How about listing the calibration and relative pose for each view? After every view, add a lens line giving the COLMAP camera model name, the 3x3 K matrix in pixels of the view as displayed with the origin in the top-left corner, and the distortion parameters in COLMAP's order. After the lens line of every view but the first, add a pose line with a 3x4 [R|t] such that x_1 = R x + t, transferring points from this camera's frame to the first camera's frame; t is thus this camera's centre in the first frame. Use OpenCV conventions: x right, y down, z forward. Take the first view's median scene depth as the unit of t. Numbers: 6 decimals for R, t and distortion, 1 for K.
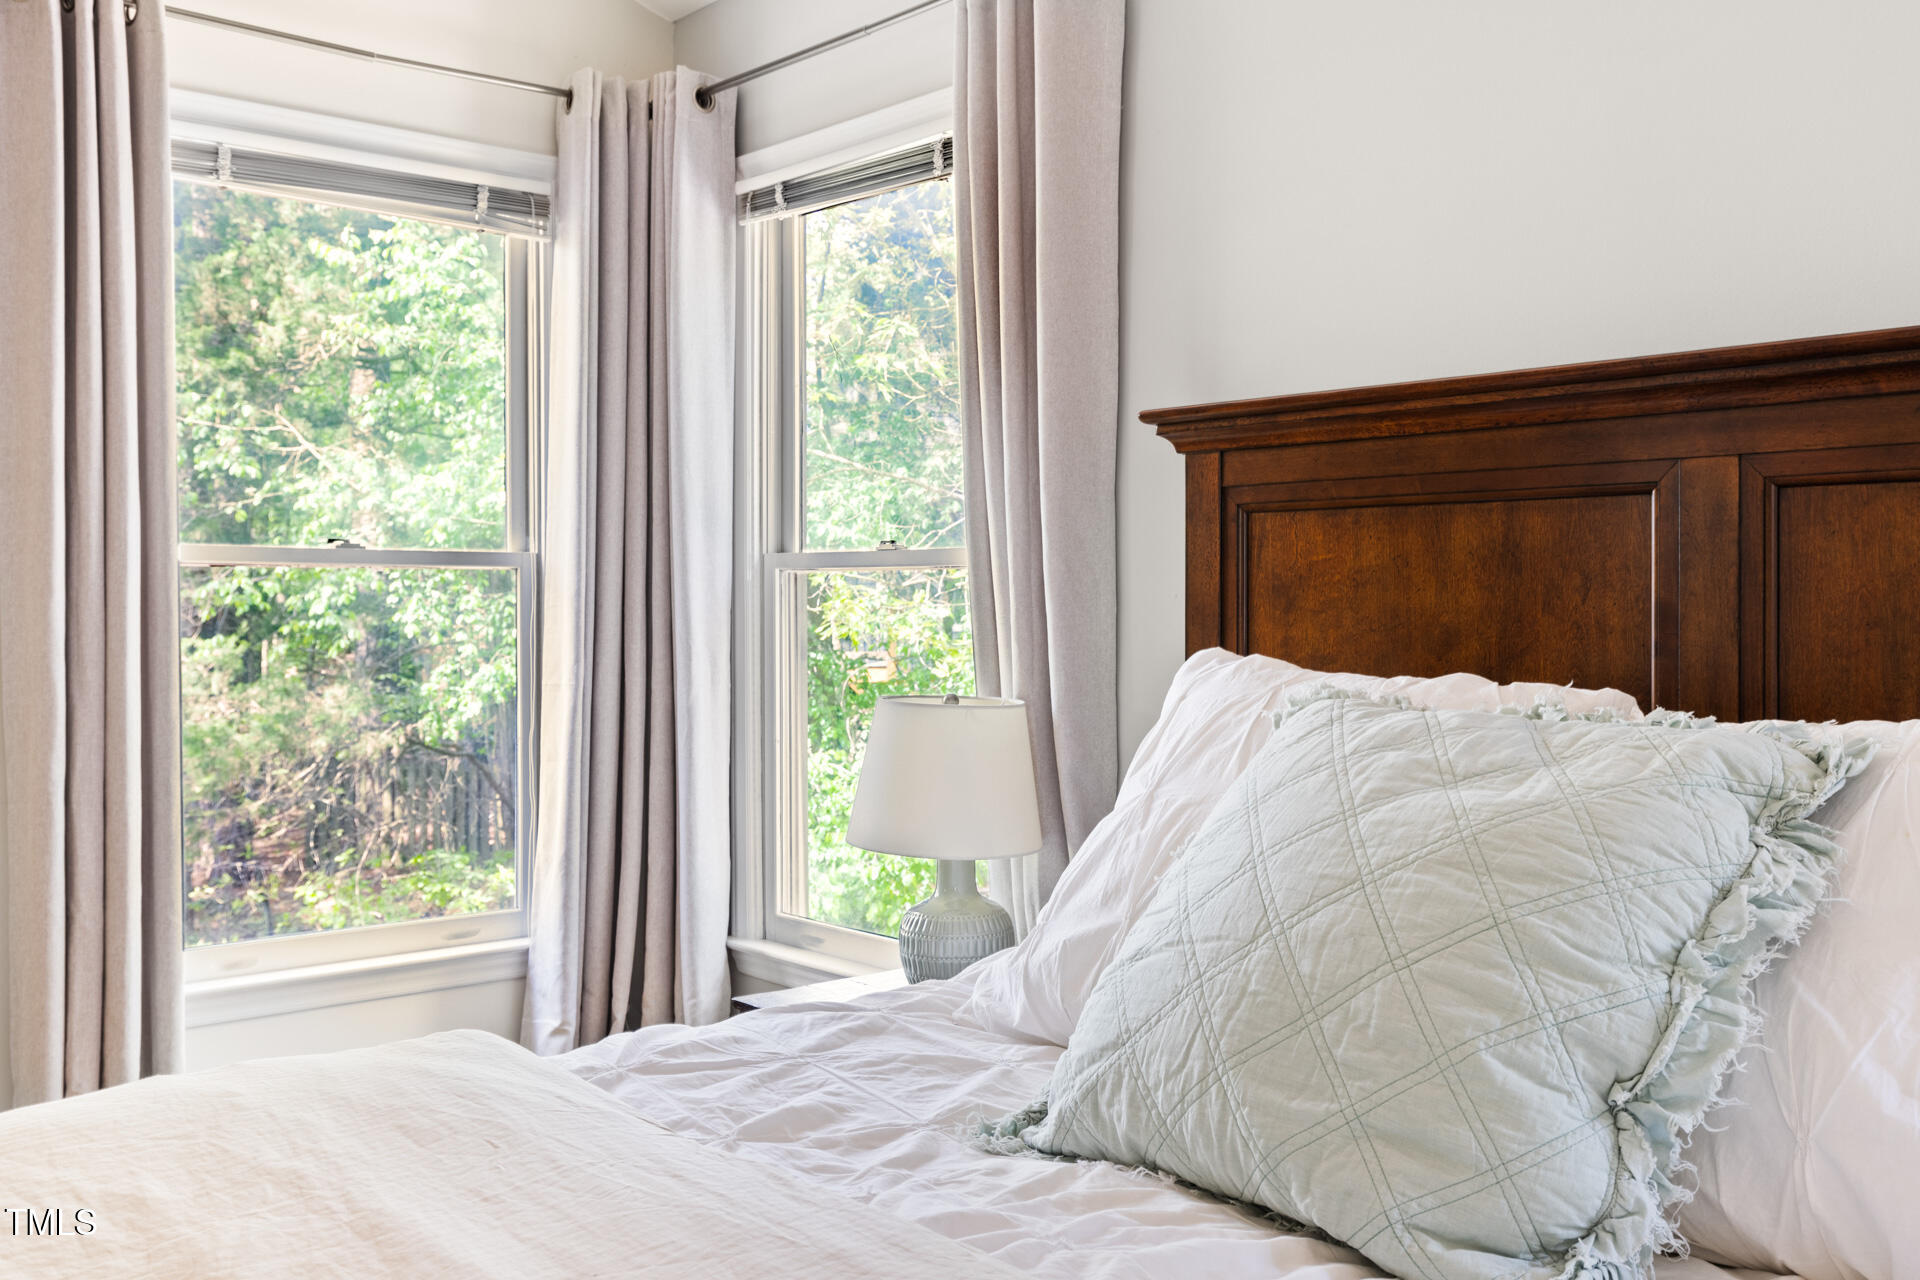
lens RADIAL K [[1798.6, 0, 960.0], [0, 1798.6, 640.0], [0, 0, 1]] dist [0.080642, -0.418787]
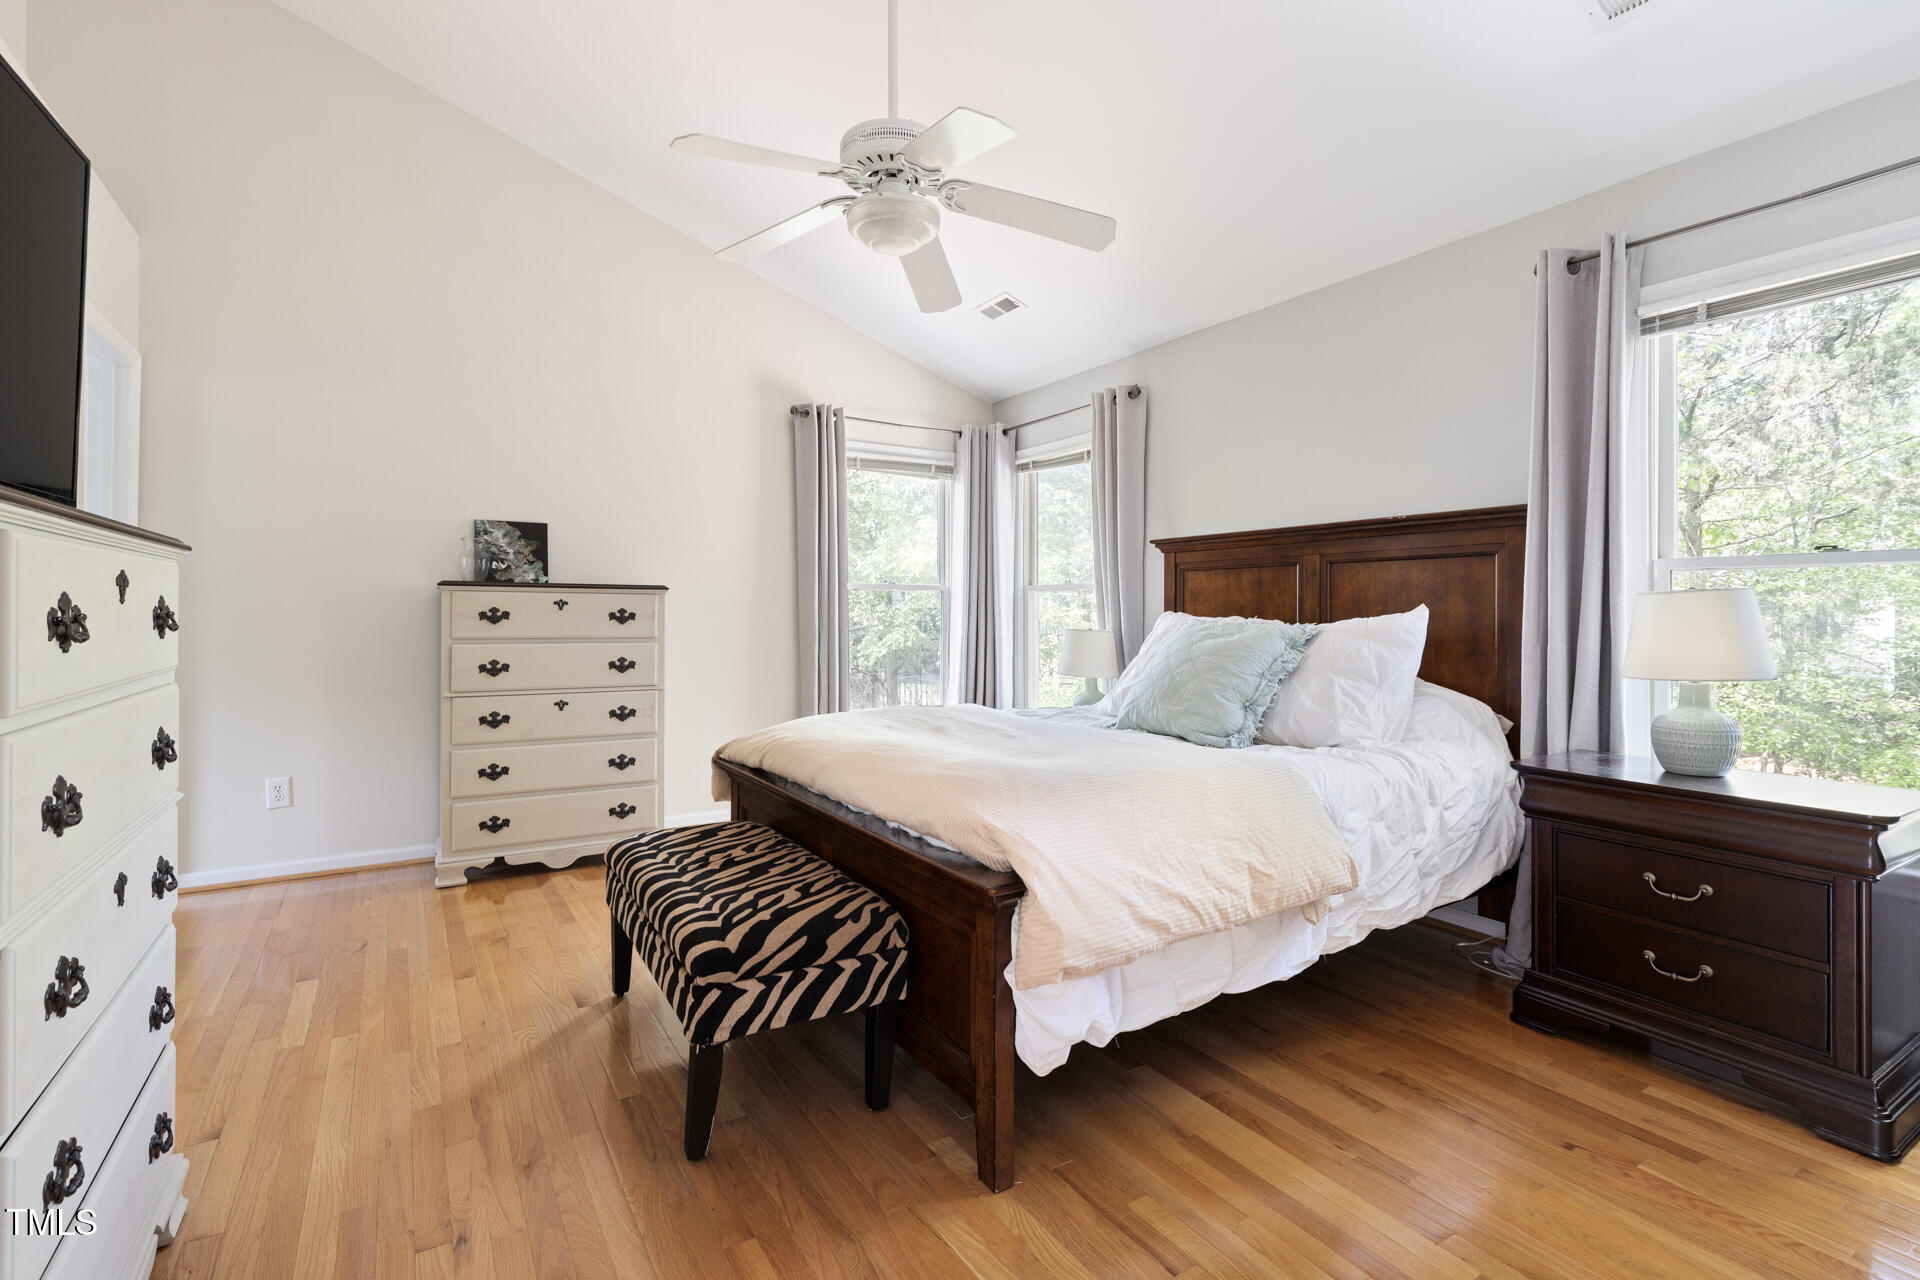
lens RADIAL K [[888.8, 0, 981.8], [0, 888.8, 619.7], [0, 0, 1]] dist [0.005049, -0.000273]
pose [[0.993067, 0.000948, -0.117546, -0.011146], [-0.002780, 0.999877, -0.015429, 0.040914], [0.117517, 0.015649, 0.992948, -0.616882]]
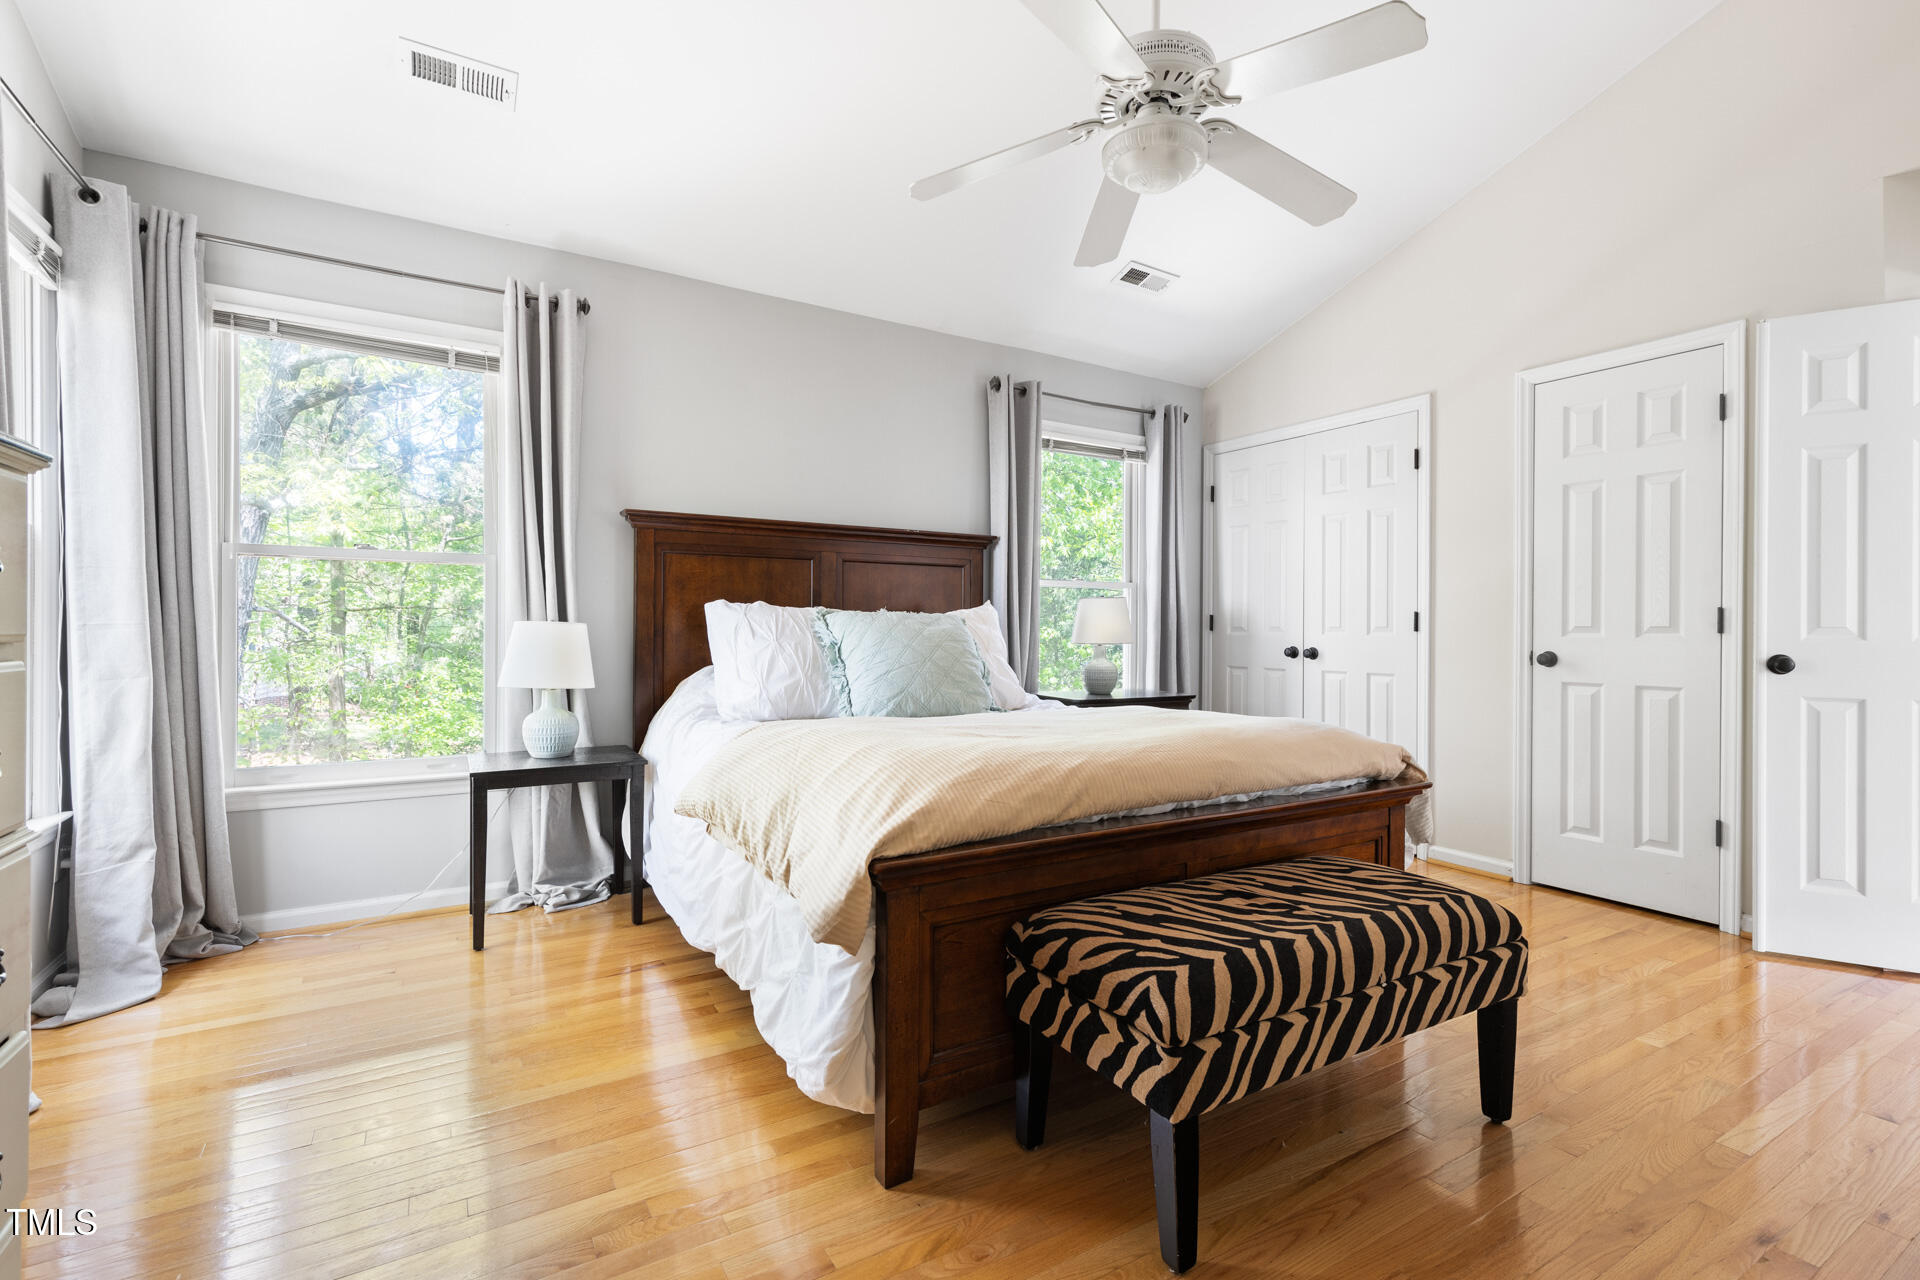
lens RADIAL K [[888.8, 0, 981.8], [0, 888.8, 619.7], [0, 0, 1]] dist [0.005049, -0.000273]
pose [[0.134588, 0.018350, 0.990732, -1.097082], [0.020846, 0.999555, -0.021345, 0.068527], [-0.990682, 0.023526, 0.134145, 0.349189]]
